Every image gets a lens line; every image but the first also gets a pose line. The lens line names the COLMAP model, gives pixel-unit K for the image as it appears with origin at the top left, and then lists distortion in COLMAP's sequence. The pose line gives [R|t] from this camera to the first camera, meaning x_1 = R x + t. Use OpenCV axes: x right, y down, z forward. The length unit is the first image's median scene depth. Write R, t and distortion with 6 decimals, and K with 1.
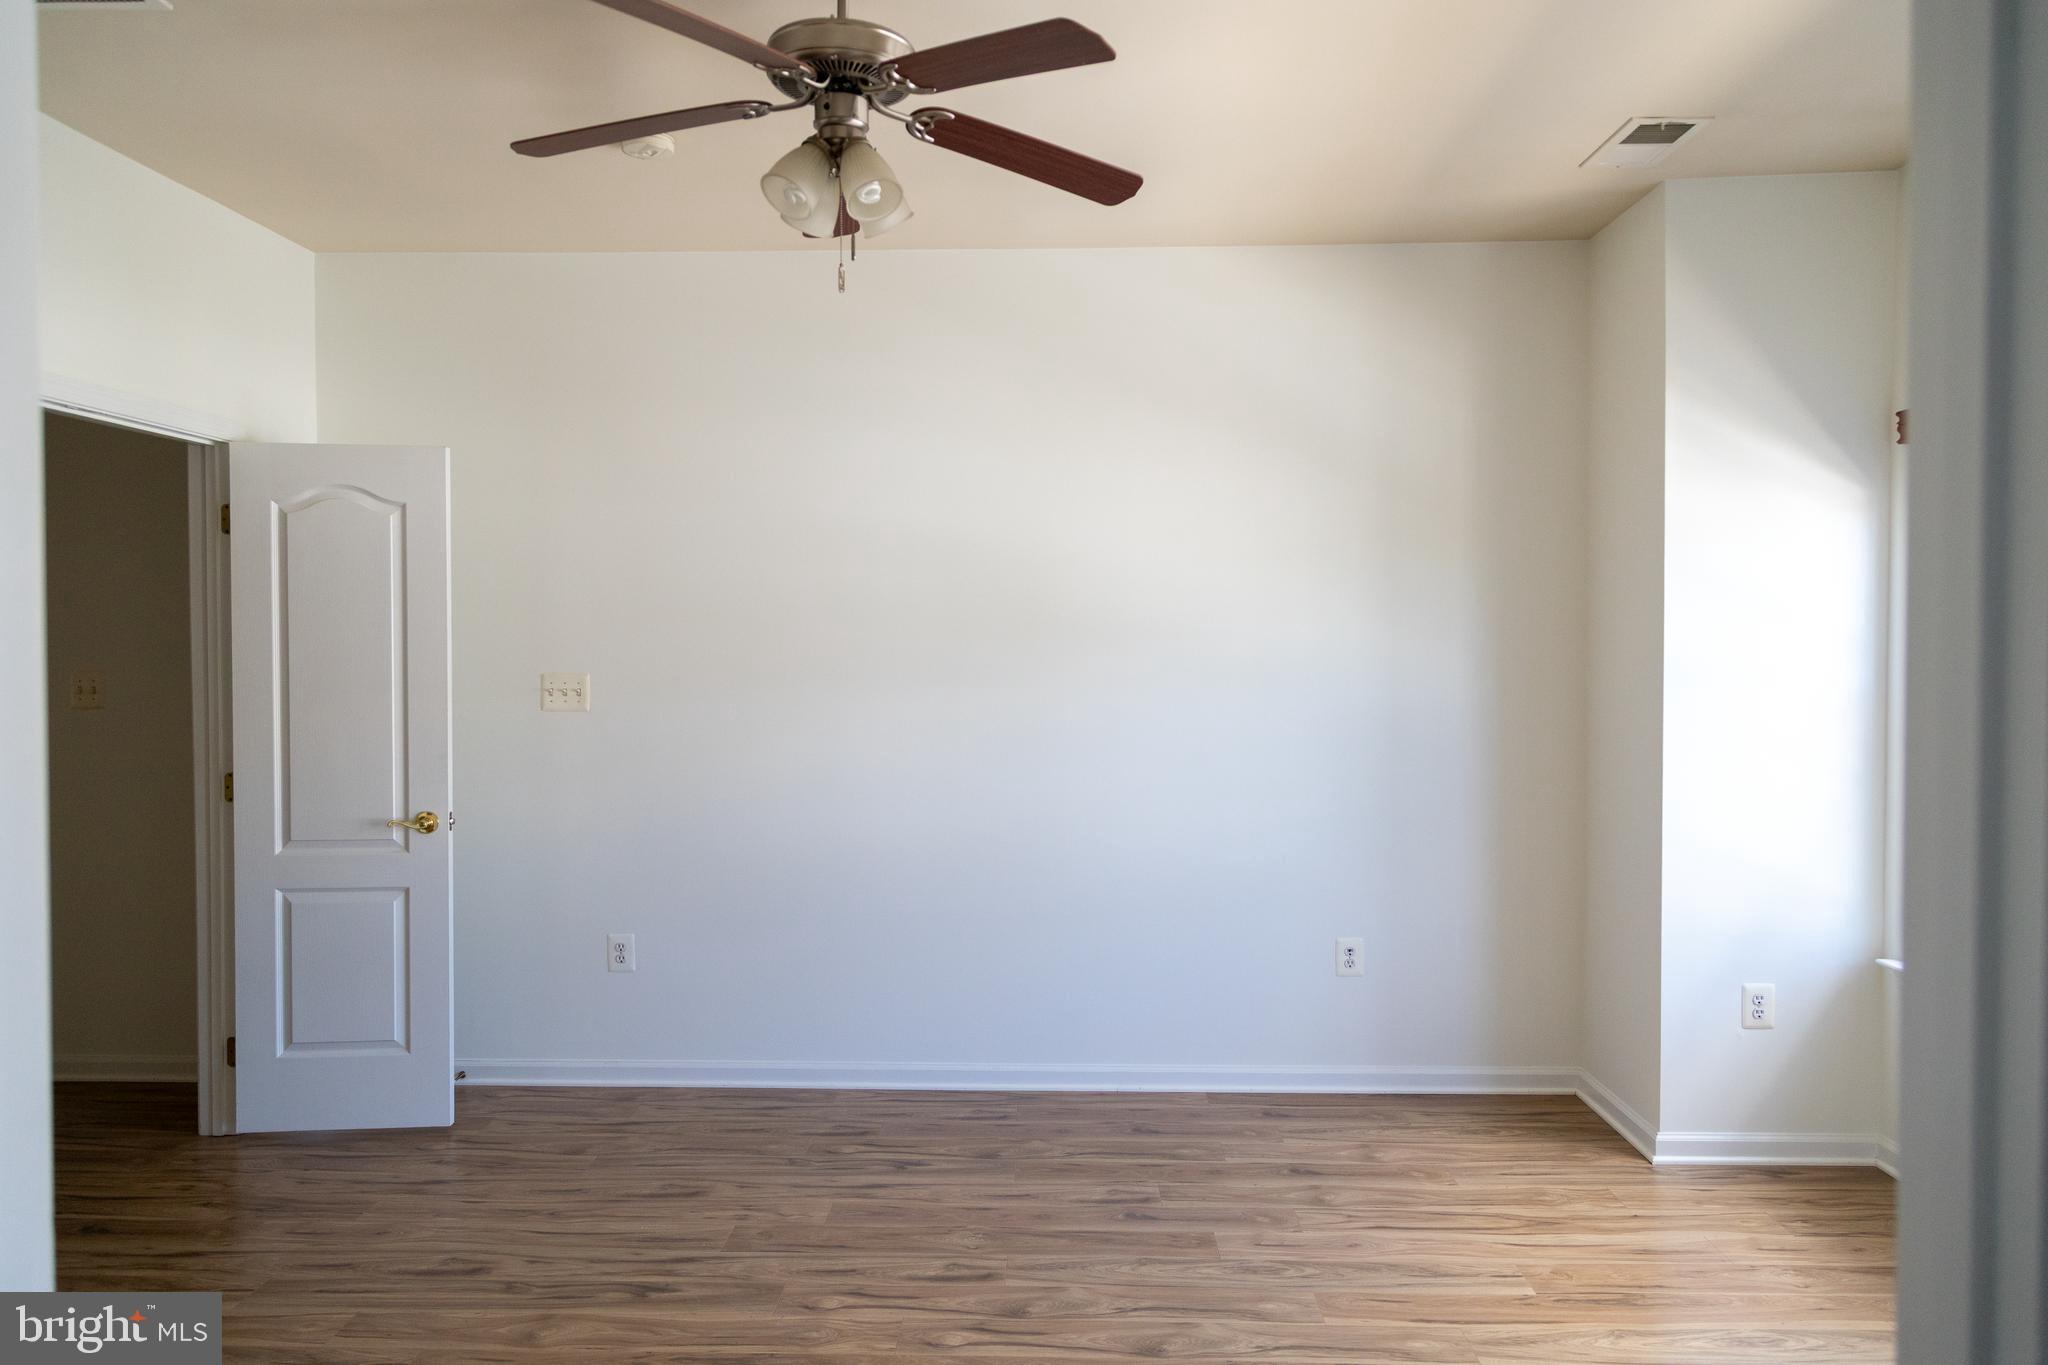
lens RADIAL K [[1375.9, 0, 1014.4], [0, 1375.9, 675.5], [0, 0, 1]] dist [0.019320, -0.010527]
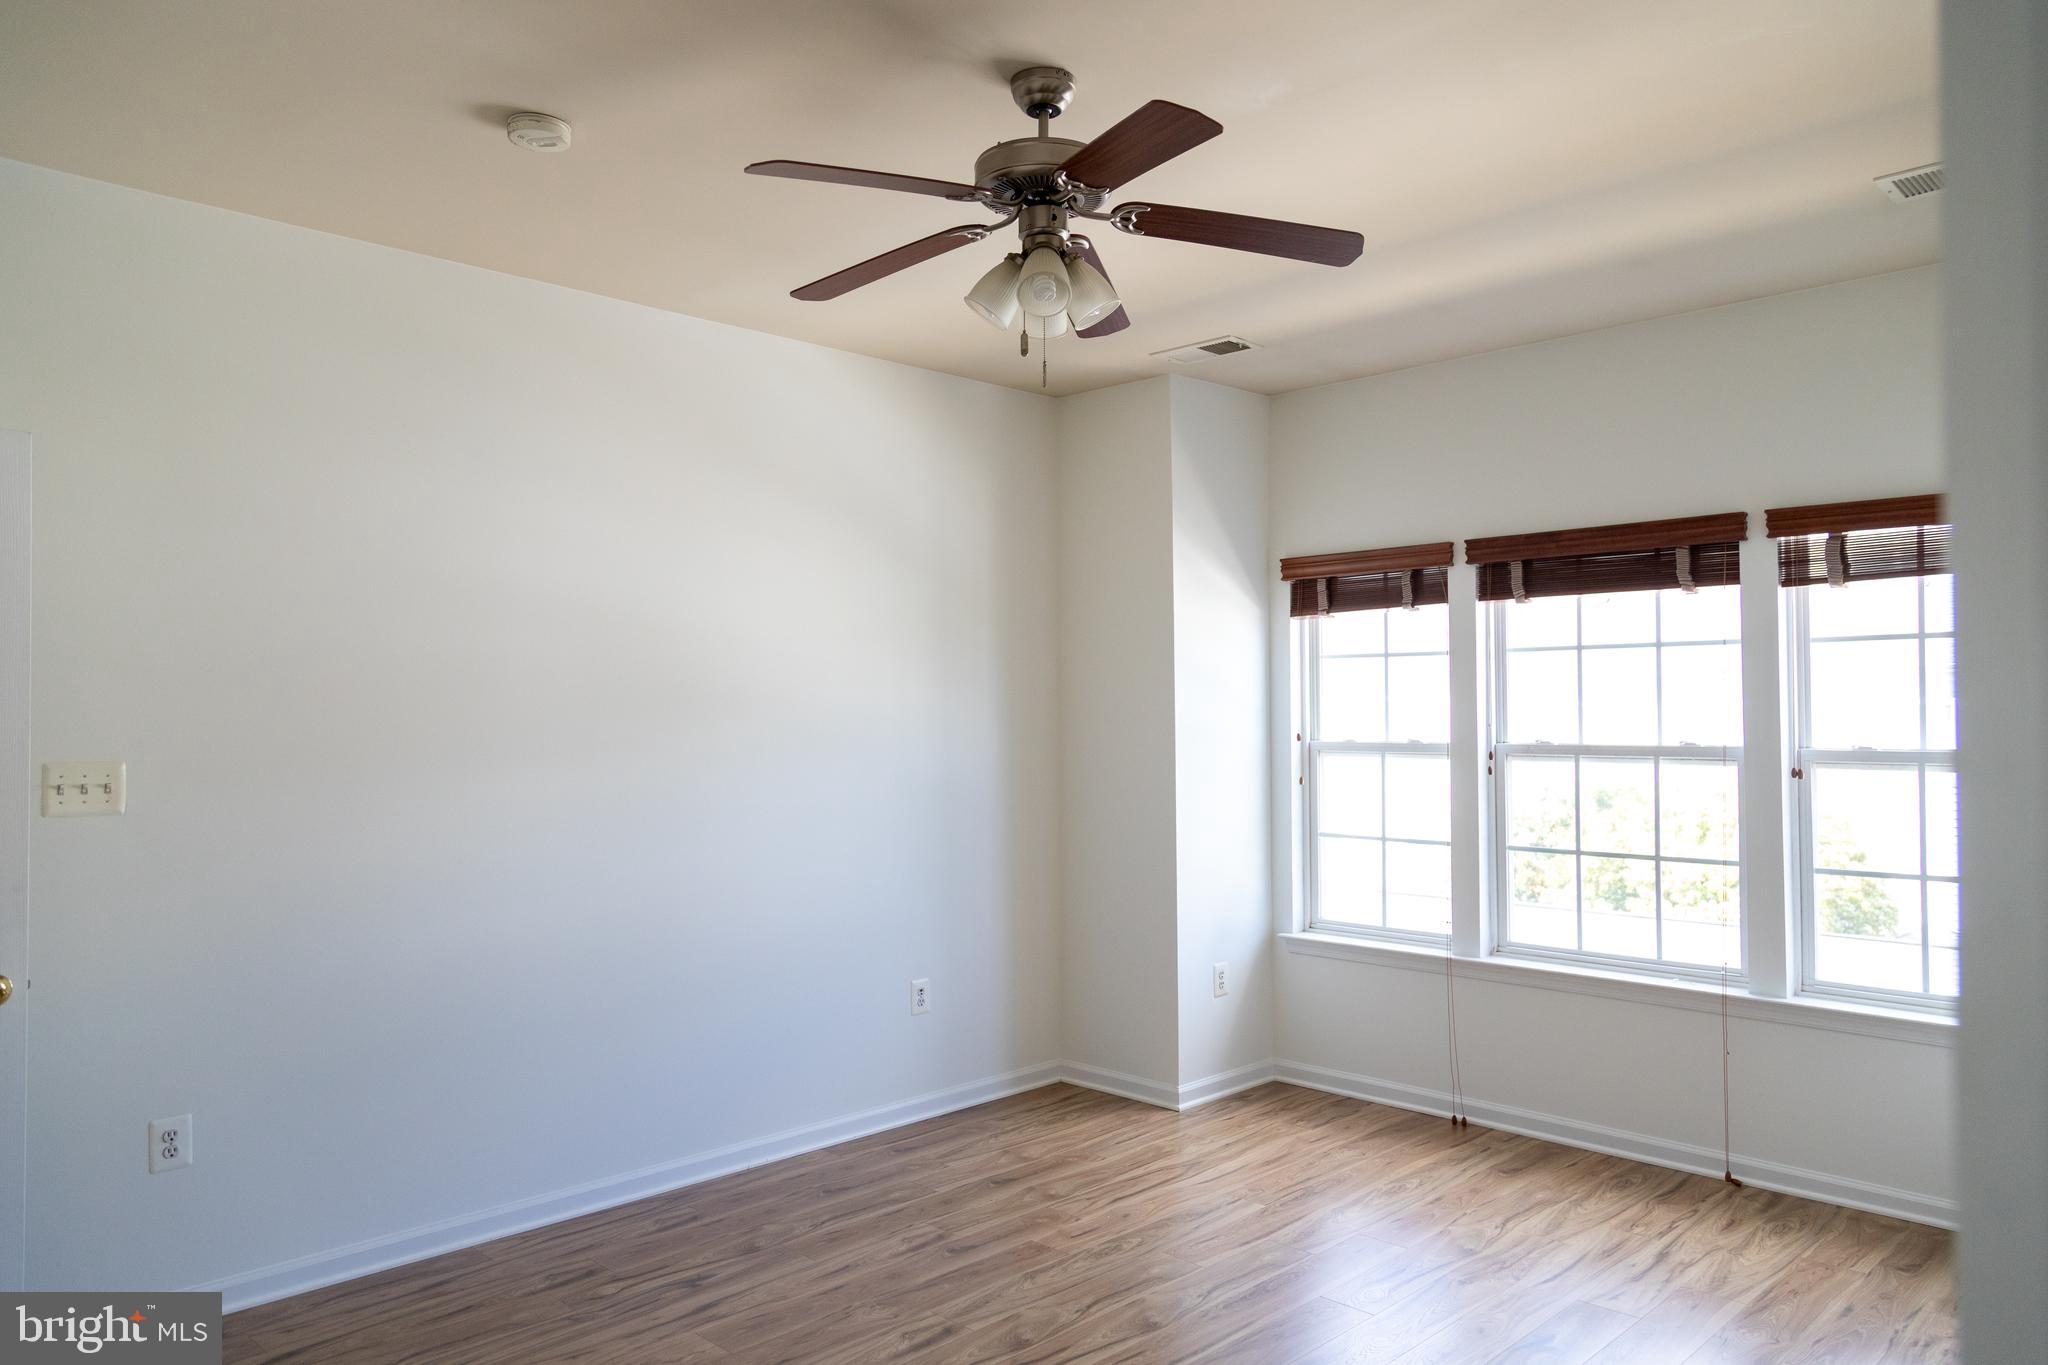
lens RADIAL K [[1375.9, 0, 1016.3], [0, 1375.9, 696.4], [0, 0, 1]] dist [0.019320, -0.010527]
pose [[0.693138, 0.007875, 0.720762, -0.593795], [0.019551, 0.999367, -0.029721, -0.005695], [-0.720540, 0.034692, 0.692545, 0.187683]]
